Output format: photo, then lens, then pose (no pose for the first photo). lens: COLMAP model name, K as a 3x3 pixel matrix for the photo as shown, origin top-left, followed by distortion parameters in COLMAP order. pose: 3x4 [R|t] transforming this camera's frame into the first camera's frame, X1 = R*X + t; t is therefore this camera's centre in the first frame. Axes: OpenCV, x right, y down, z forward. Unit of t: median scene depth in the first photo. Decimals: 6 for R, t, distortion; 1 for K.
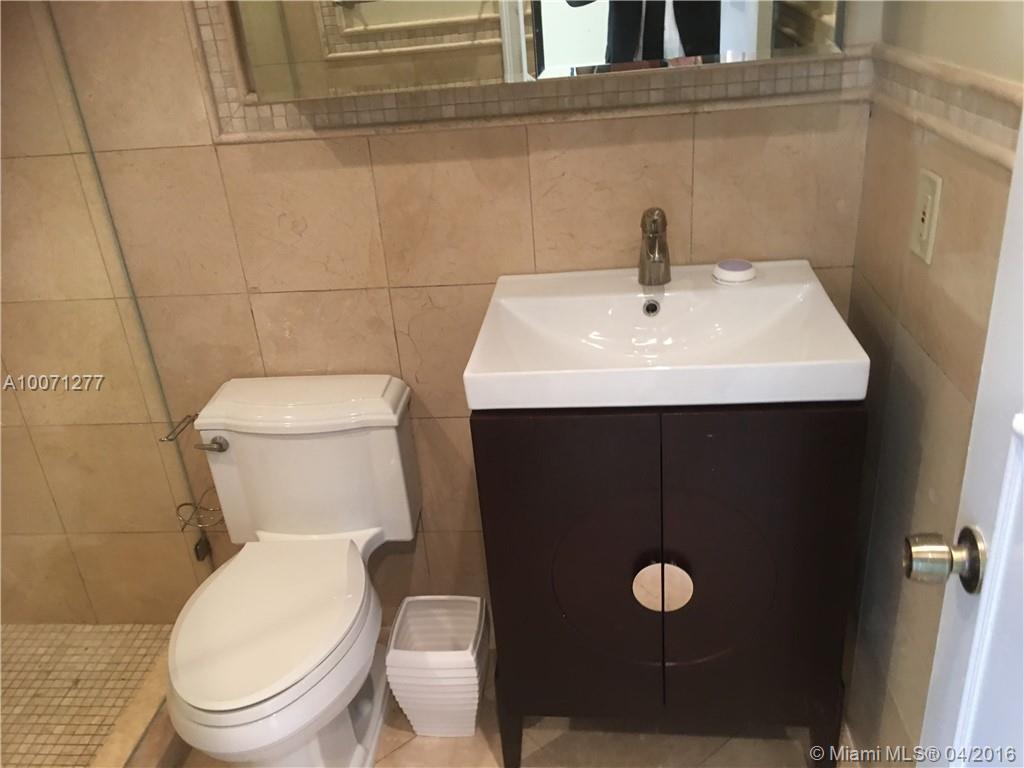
lens RADIAL K [[879.9, 0, 512.0], [0, 879.9, 384.0], [0, 0, 1]] dist [0.047325, -0.008027]
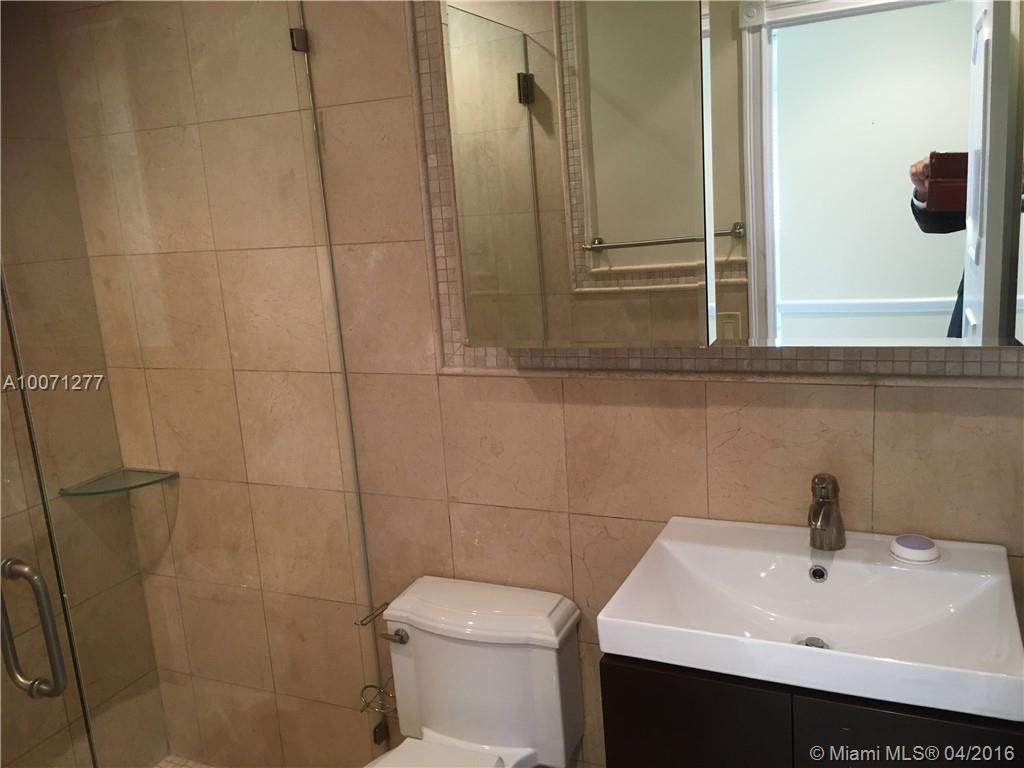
lens RADIAL K [[867.8, 0, 512.0], [0, 867.8, 384.0], [0, 0, 1]] dist [0.103405, -0.140369]
pose [[0.949308, 0.084859, -0.302678, 0.105128], [-0.148751, 0.969513, -0.194723, -0.046292], [0.276926, 0.229875, 0.932989, -0.044389]]
